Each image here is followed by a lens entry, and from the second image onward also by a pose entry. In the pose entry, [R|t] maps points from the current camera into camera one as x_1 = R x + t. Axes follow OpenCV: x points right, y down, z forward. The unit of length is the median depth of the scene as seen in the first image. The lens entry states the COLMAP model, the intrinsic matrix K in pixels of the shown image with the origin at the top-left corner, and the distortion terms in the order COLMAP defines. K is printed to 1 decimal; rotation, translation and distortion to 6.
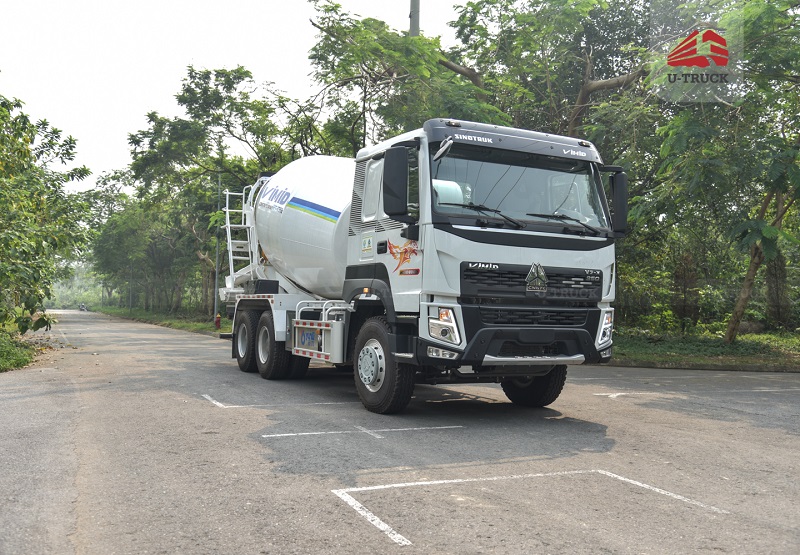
lens RADIAL K [[782.1, 0, 400.0], [0, 782.1, 277.5], [0, 0, 1]] dist [0.053043, 0.009553]
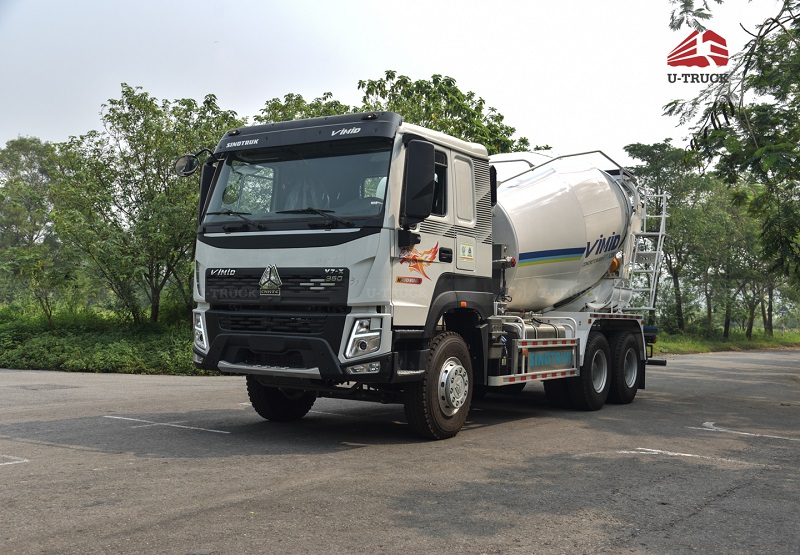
lens RADIAL K [[895.4, 0, 400.0], [0, 895.4, 277.5], [0, 0, 1]] dist [0.131940, -0.001854]
pose [[0.497323, -0.051656, -0.866026, 0.939683], [0.017129, 0.998616, -0.049728, 0.041591], [0.867397, 0.009897, 0.497519, 0.488085]]
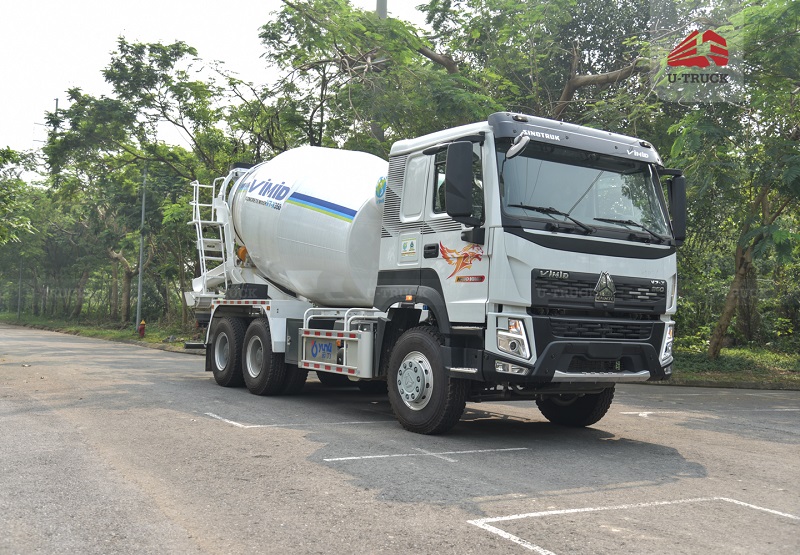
lens RADIAL K [[854.6, 0, 400.0], [0, 854.6, 277.5], [0, 0, 1]] dist [0.096266, 0.011155]
pose [[0.994116, 0.018391, 0.106749, -0.141341], [-0.017725, 0.999817, -0.007183, 0.000034], [-0.106861, 0.005248, 0.994260, 0.012471]]
